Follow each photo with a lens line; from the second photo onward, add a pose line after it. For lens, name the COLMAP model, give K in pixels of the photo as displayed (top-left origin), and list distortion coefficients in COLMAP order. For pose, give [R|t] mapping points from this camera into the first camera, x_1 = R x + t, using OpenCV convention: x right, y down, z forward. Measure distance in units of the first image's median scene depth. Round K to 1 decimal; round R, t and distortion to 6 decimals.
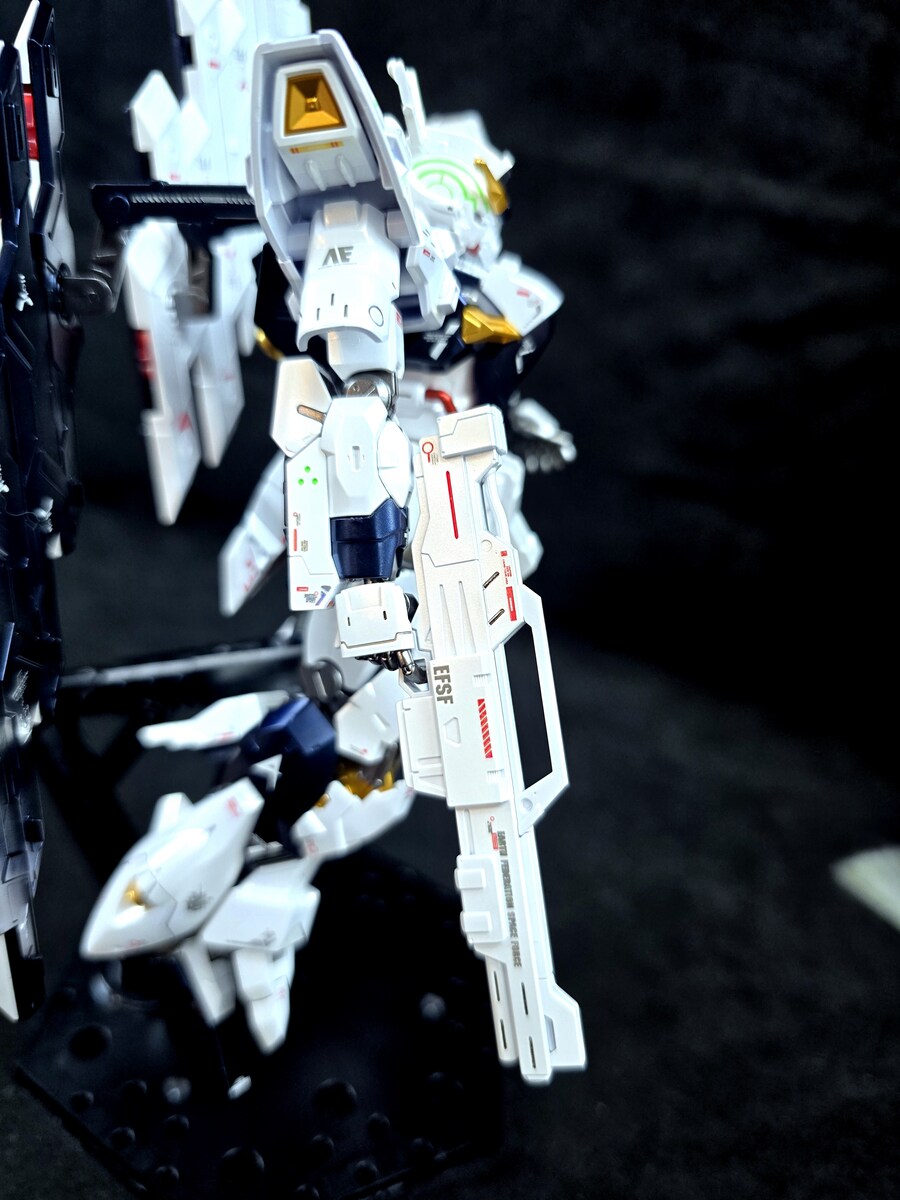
lens RADIAL K [[899.6, 0, 450.0], [0, 899.6, 600.0], [0, 0, 1]] dist [-0.027604, 0.004528]
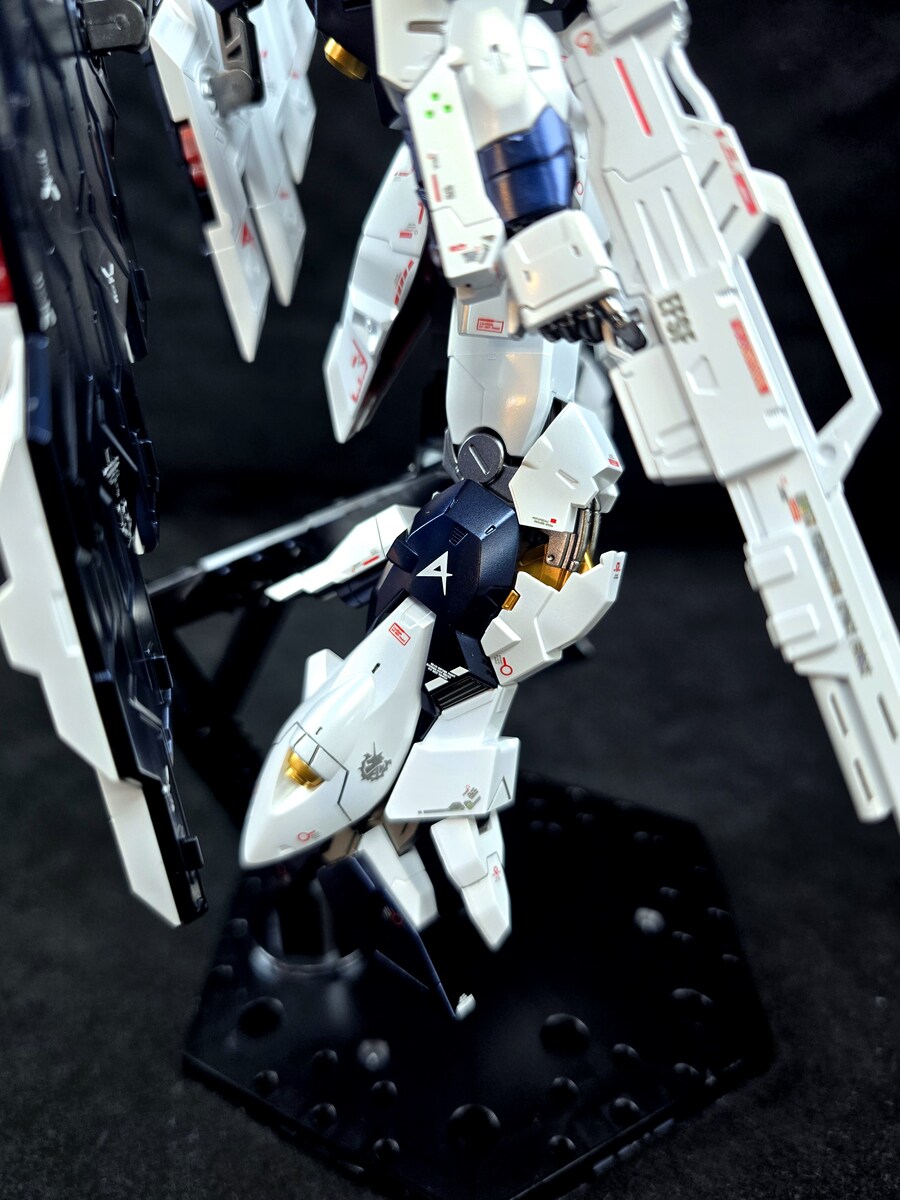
lens RADIAL K [[899.6, 0, 450.0], [0, 899.6, 600.0], [0, 0, 1]] dist [-0.027604, 0.004528]
pose [[0.980463, -0.190242, -0.050008, -0.150890], [0.187838, 0.980973, -0.049076, 0.247415], [0.058393, 0.038724, 0.997542, 0.211562]]
